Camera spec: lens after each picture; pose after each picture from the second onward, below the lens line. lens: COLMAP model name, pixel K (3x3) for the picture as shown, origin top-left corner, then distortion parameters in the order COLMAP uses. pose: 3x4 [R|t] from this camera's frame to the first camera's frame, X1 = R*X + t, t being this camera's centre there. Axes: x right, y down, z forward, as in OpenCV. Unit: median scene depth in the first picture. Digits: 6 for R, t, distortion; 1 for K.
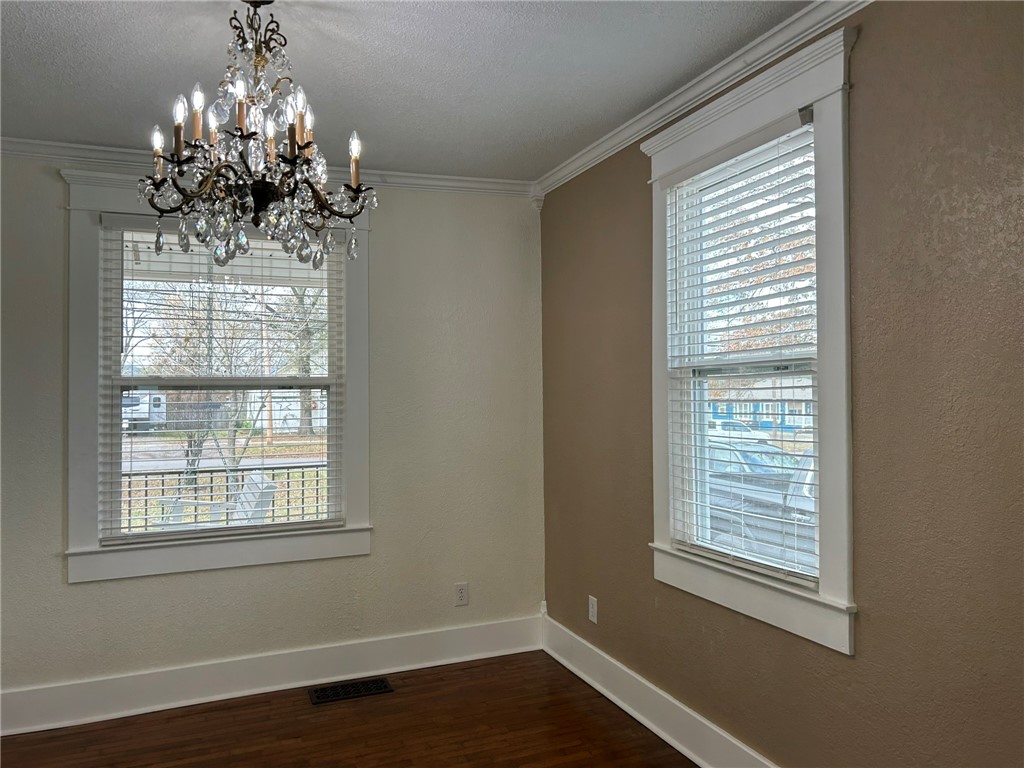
lens RADIAL K [[763.8, 0, 507.9], [0, 763.8, 375.4], [0, 0, 1]] dist [0.034296, -0.042690]
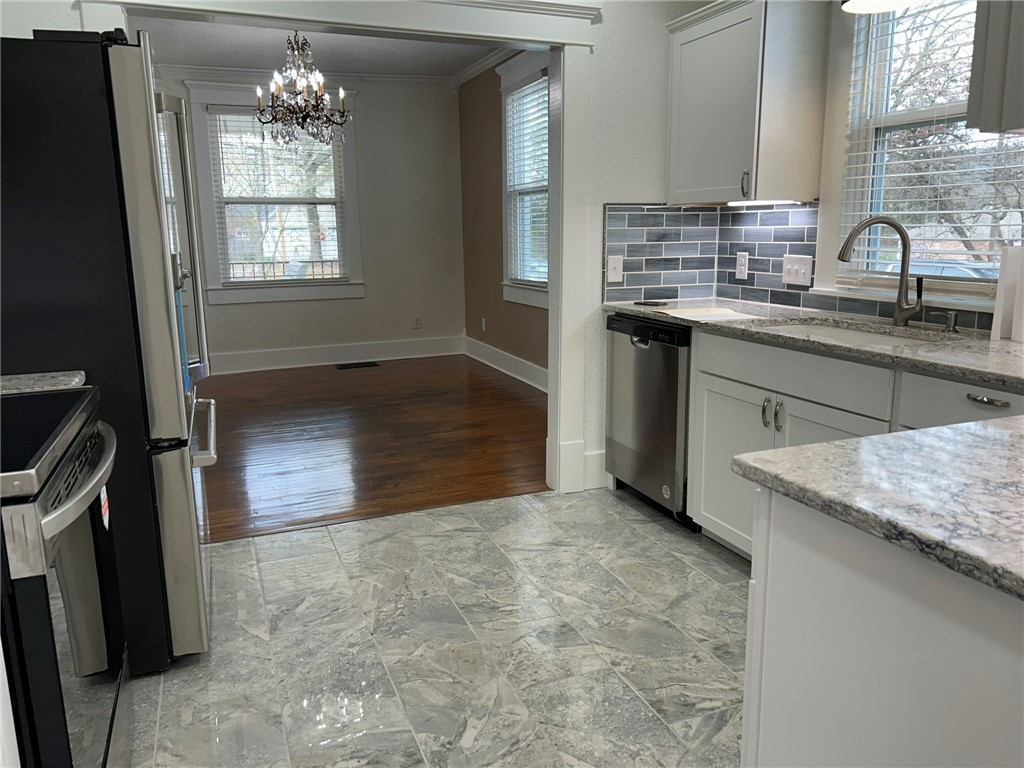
lens RADIAL K [[767.6, 0, 513.1], [0, 767.6, 379.0], [0, 0, 1]] dist [0.036777, -0.042314]
pose [[0.999965, -0.000069, -0.008331, 0.222424], [0.001871, 0.976283, 0.216492, 0.030691], [0.008118, -0.216500, 0.976249, -0.960895]]
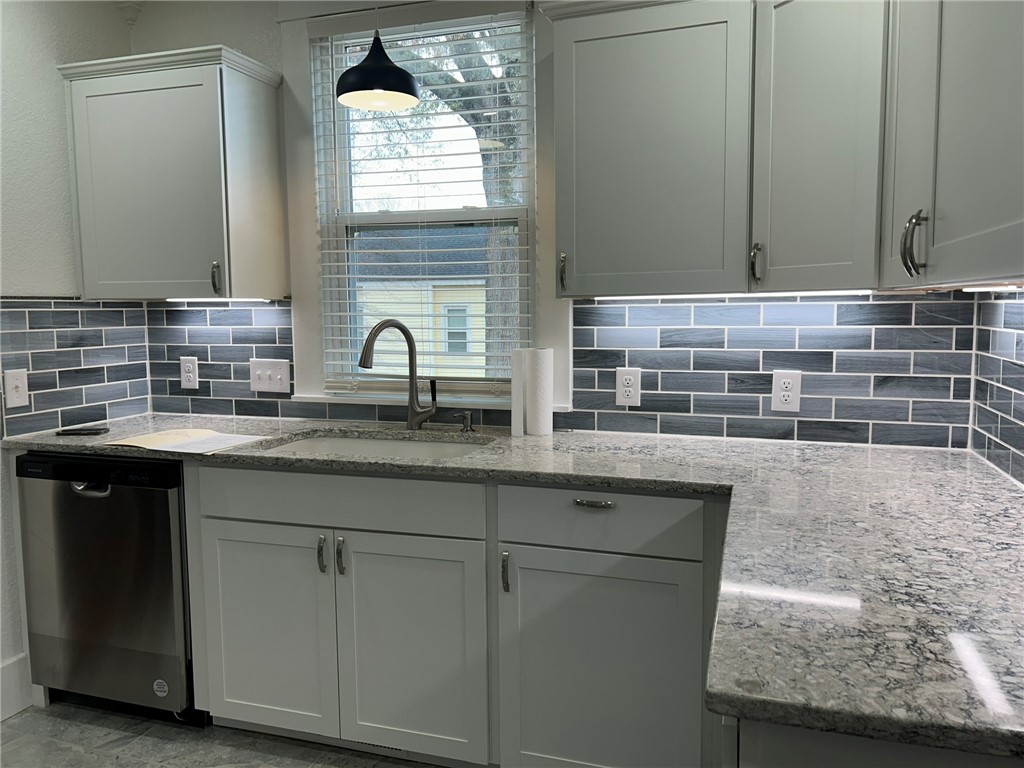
lens RADIAL K [[763.8, 0, 507.9], [0, 763.8, 375.4], [0, 0, 1]] dist [0.034296, -0.042690]
pose [[0.647856, -0.067287, 0.758785, 0.102197], [-0.015205, 0.994751, 0.101194, 0.017988], [-0.761611, -0.077096, 0.643432, -0.729582]]
